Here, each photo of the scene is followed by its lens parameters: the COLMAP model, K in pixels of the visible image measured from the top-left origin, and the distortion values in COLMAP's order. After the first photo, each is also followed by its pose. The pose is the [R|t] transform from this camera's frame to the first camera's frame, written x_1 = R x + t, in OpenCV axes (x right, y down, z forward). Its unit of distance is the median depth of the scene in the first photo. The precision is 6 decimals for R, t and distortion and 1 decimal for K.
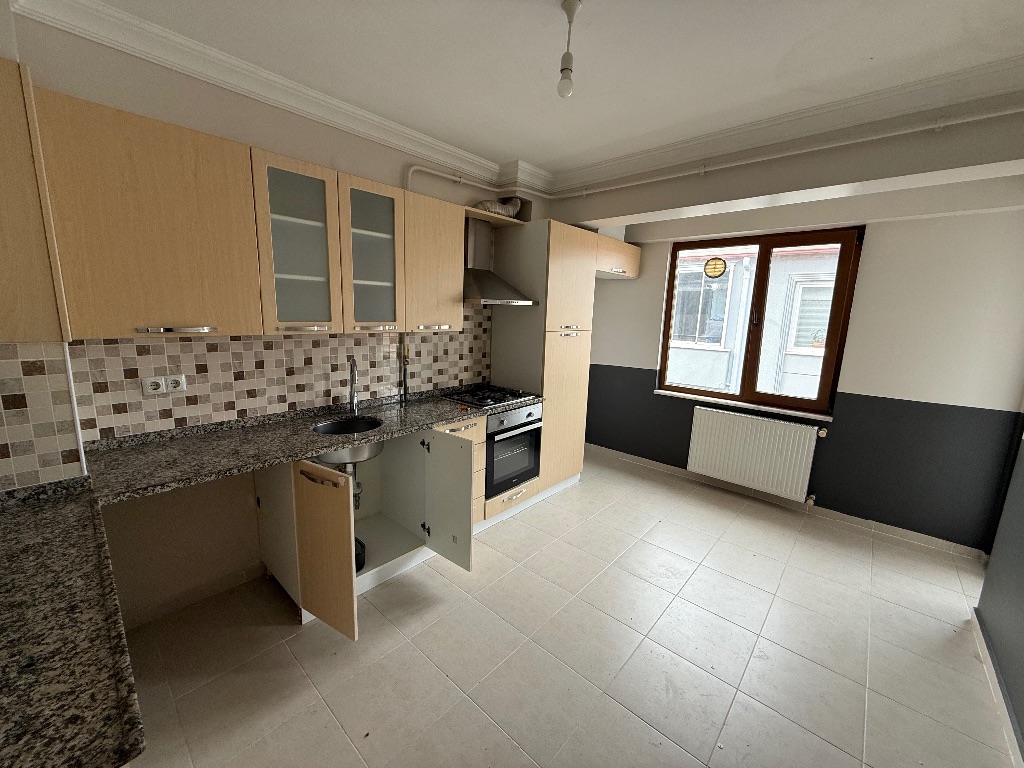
lens RADIAL K [[403.3, 0, 512.0], [0, 403.3, 384.0], [0, 0, 1]] dist [-0.001778, 0.000097]
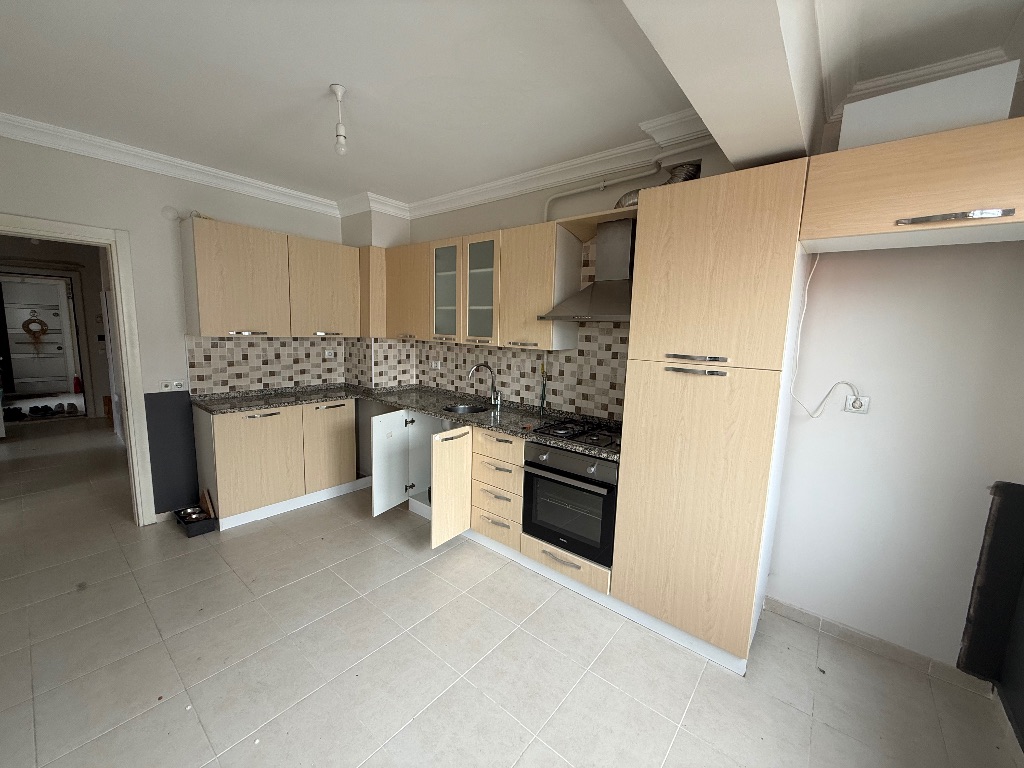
lens RADIAL K [[403.3, 0, 512.0], [0, 403.3, 384.0], [0, 0, 1]] dist [-0.001778, 0.000097]
pose [[0.053687, 0.116160, -0.991779, 0.967896], [-0.204927, 0.973352, 0.102908, -0.157645], [0.977304, 0.197717, 0.076061, 1.006398]]
